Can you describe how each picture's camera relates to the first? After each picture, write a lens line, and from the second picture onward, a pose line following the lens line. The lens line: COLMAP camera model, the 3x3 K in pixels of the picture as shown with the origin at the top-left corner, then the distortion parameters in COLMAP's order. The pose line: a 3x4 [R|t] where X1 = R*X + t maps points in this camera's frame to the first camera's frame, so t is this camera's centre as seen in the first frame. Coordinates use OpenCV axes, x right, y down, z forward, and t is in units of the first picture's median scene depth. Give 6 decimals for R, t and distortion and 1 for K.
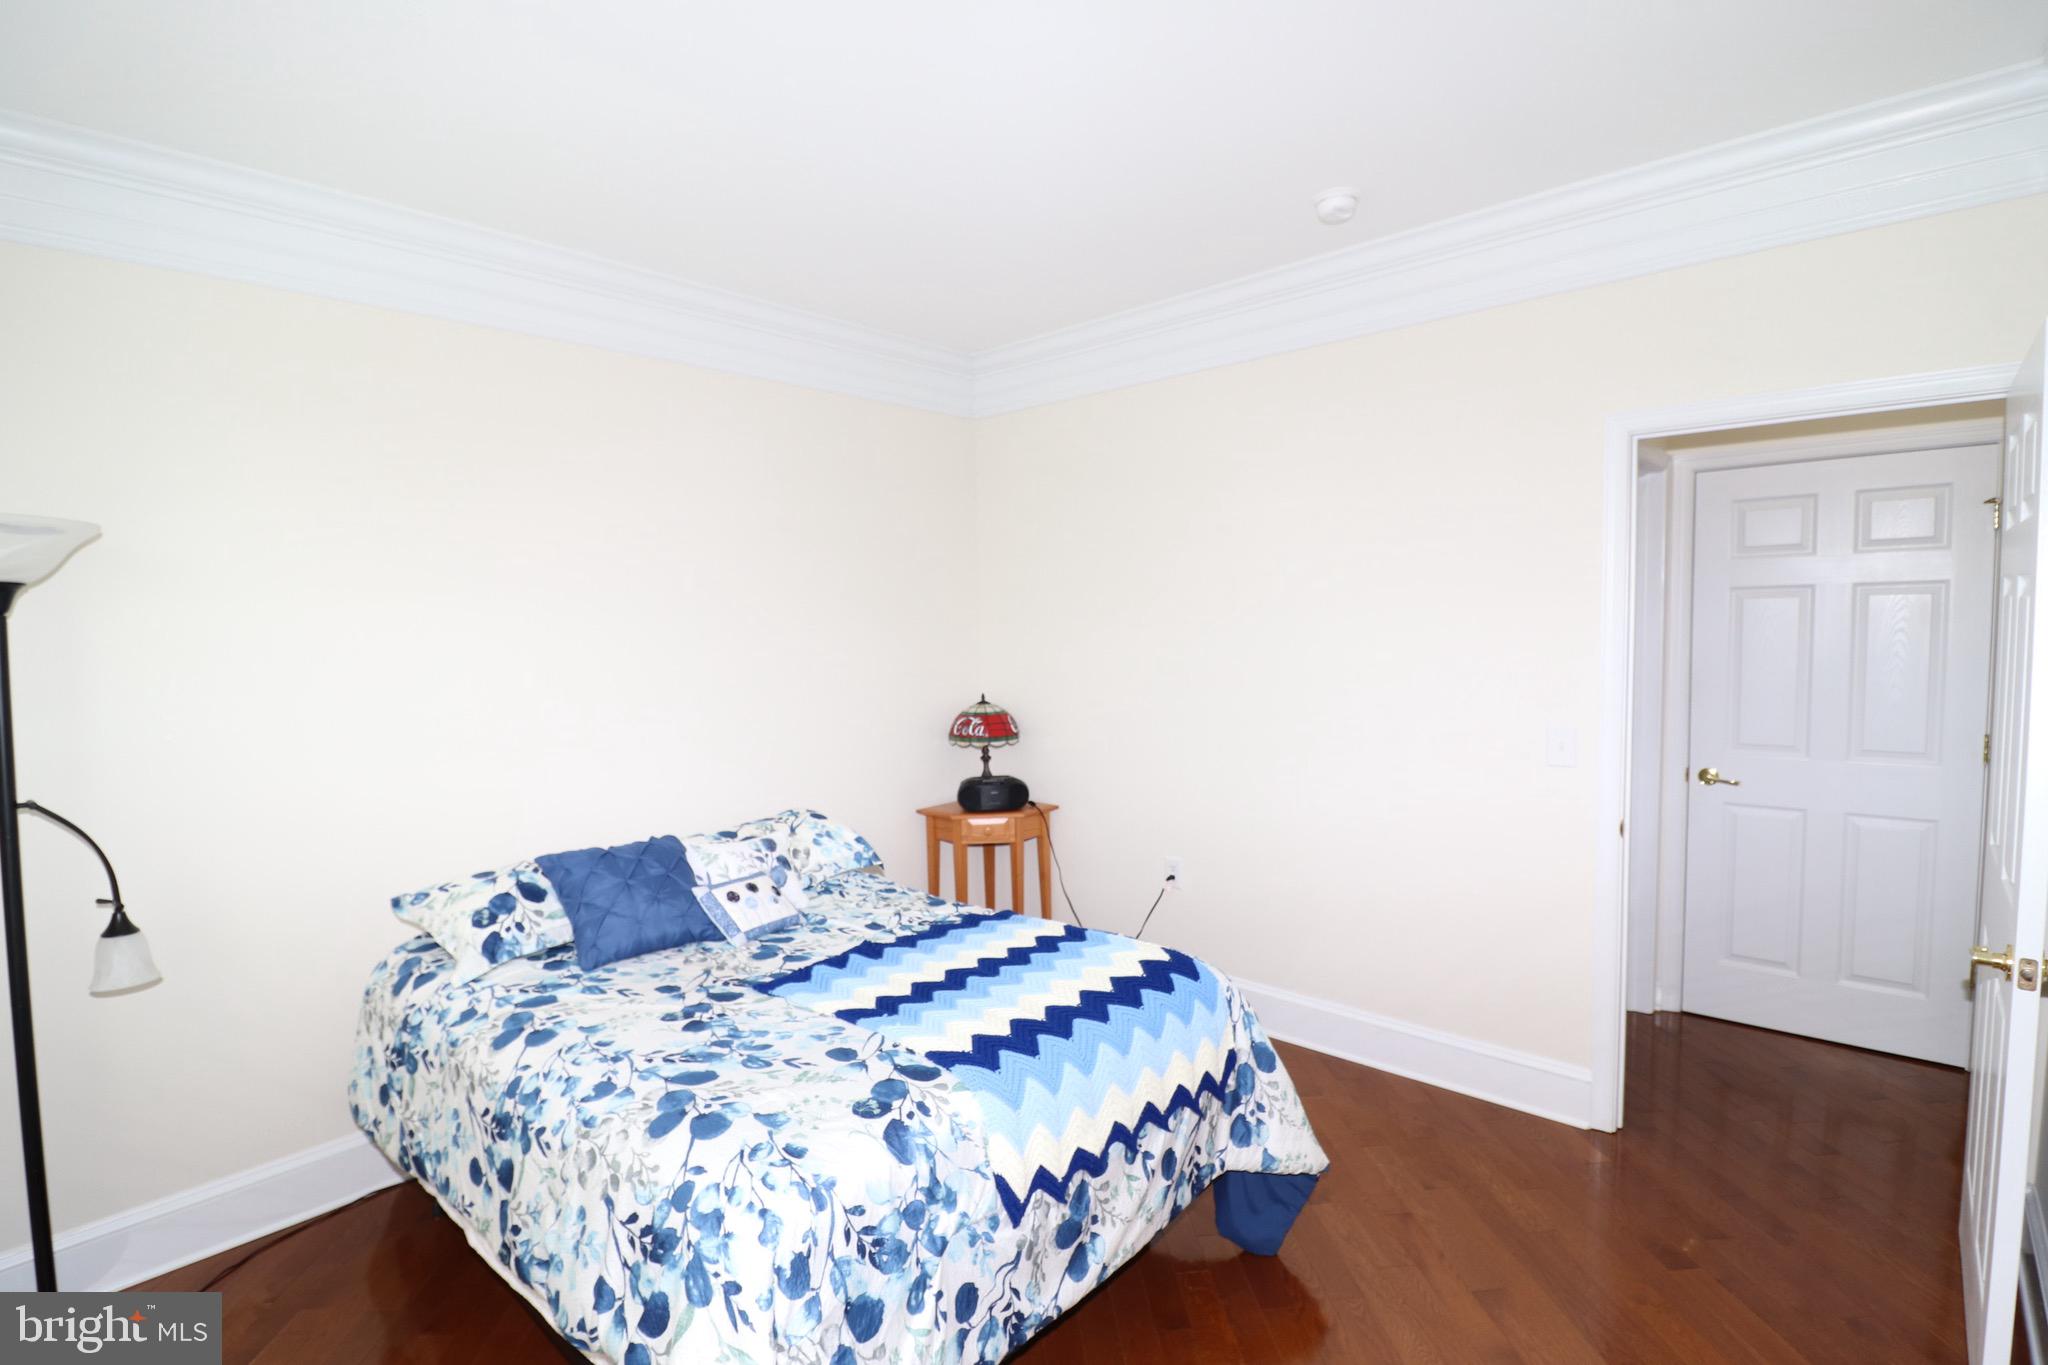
lens RADIAL K [[958.7, 0, 1045.8], [0, 958.7, 698.6], [0, 0, 1]] dist [-0.002590, -0.001377]
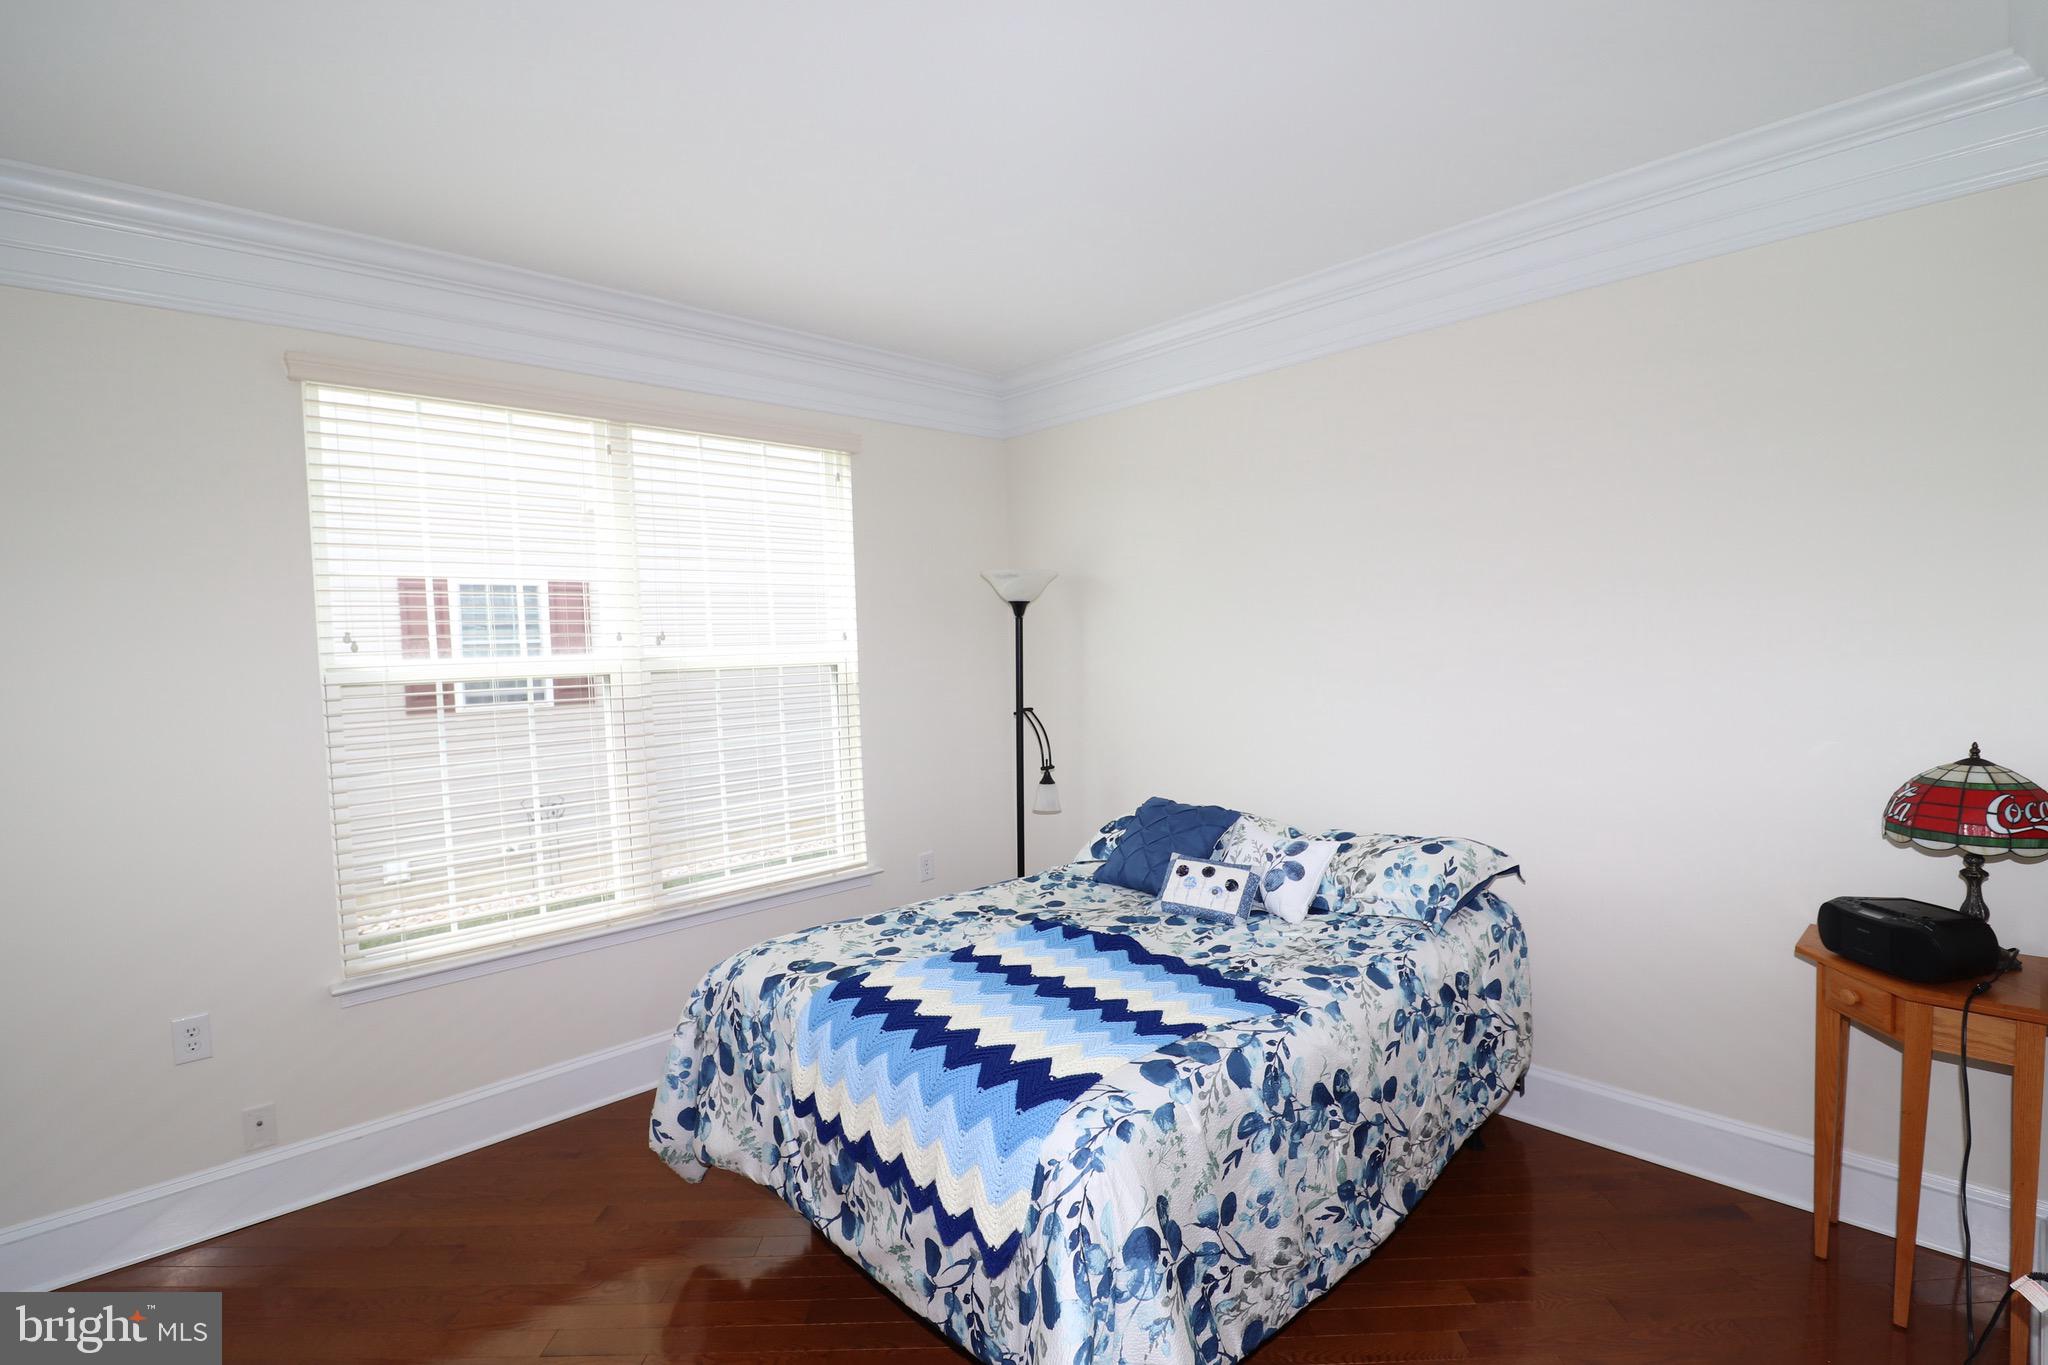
lens RADIAL K [[958.7, 0, 1045.8], [0, 958.7, 698.6], [0, 0, 1]] dist [-0.002590, -0.001377]
pose [[-0.080503, 0.088733, -0.992797, 0.912876], [-0.054727, 0.994134, 0.093290, -0.098220], [0.995251, 0.061843, -0.075175, 1.115427]]
